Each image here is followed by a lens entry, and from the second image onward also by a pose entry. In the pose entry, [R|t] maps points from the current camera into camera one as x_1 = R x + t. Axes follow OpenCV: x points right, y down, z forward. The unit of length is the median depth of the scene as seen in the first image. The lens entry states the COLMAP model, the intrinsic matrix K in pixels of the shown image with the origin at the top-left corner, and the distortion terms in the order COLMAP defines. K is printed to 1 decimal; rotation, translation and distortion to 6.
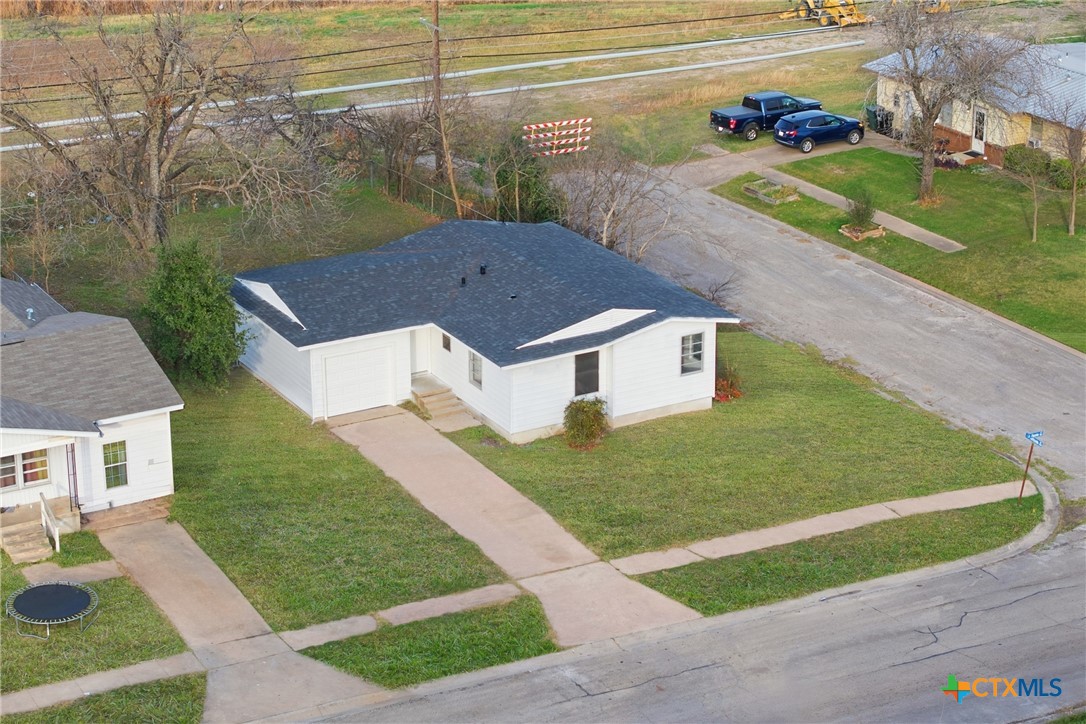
lens RADIAL K [[2395.2, 0, 543.0], [0, 2395.2, 362.0], [0, 0, 1]] dist [-0.071007, 0.073957]
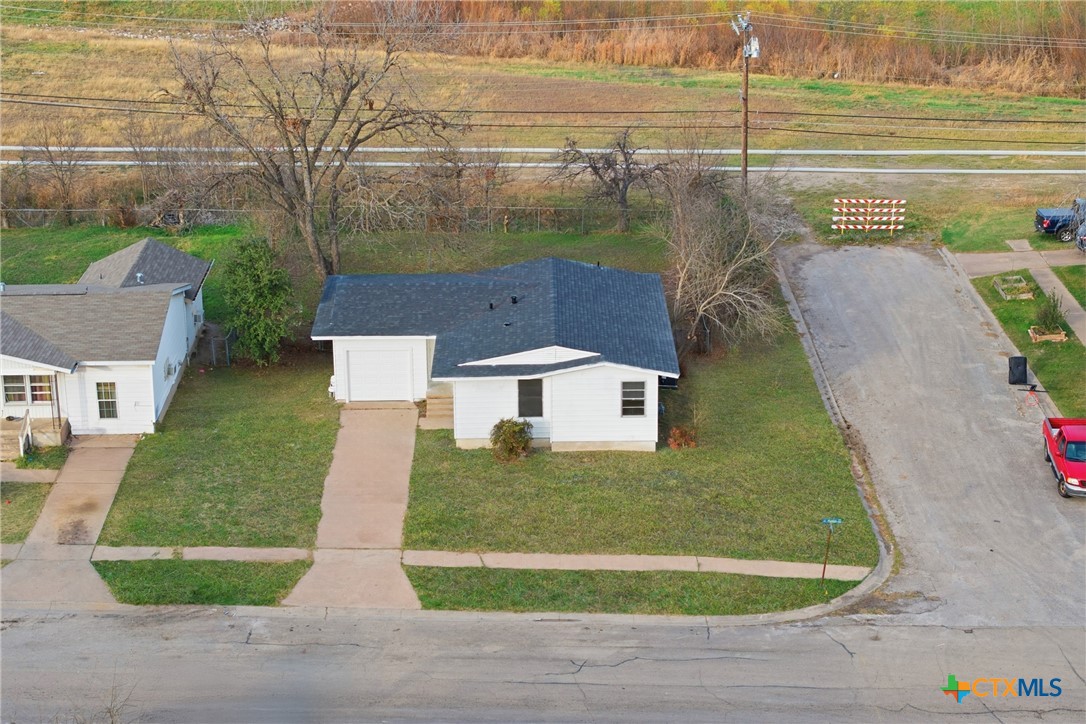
lens RADIAL K [[2186.7, 0, 543.0], [0, 2186.7, 362.0], [0, 0, 1]] dist [-0.049059, -0.253534]
pose [[0.874415, 0.156881, -0.459114, 0.498949], [-0.164920, 0.986043, 0.022831, -0.037343], [0.456288, 0.055753, 0.888084, 0.081175]]
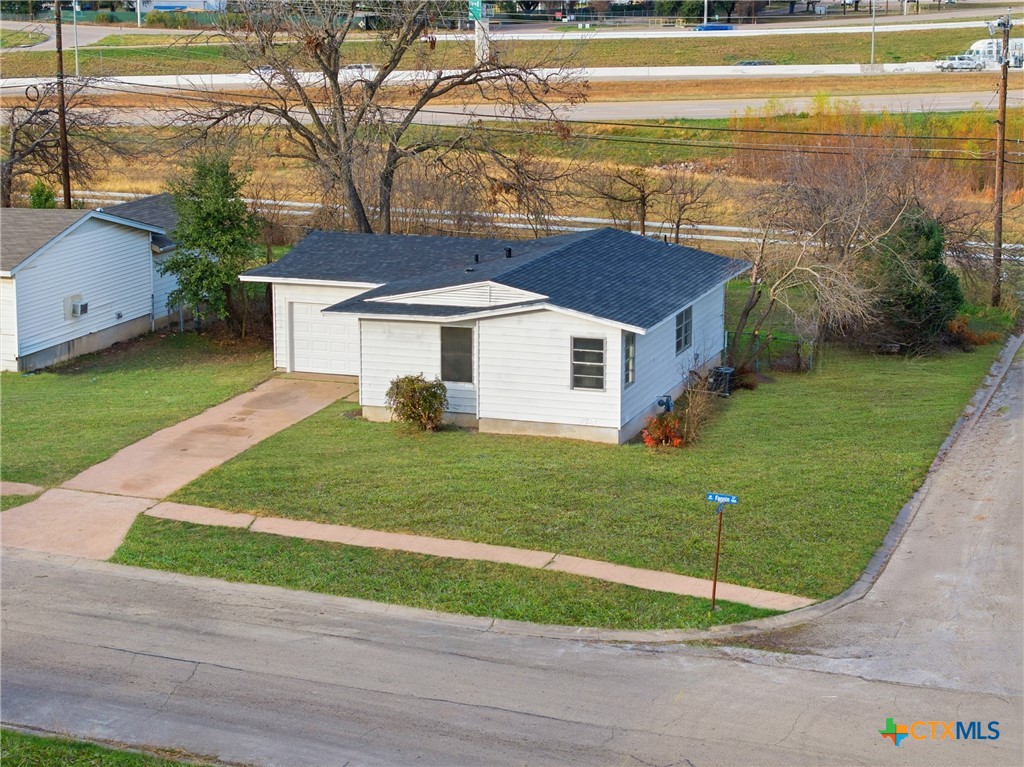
lens RADIAL K [[2047.4, 0, 512.0], [0, 2047.4, 383.5], [0, 0, 1]] dist [-0.049276, -0.007198]
pose [[0.665439, 0.156716, -0.729816, 0.546915], [-0.263754, 0.964009, -0.033484, 0.032596], [0.698301, 0.214774, 0.682823, 0.538467]]
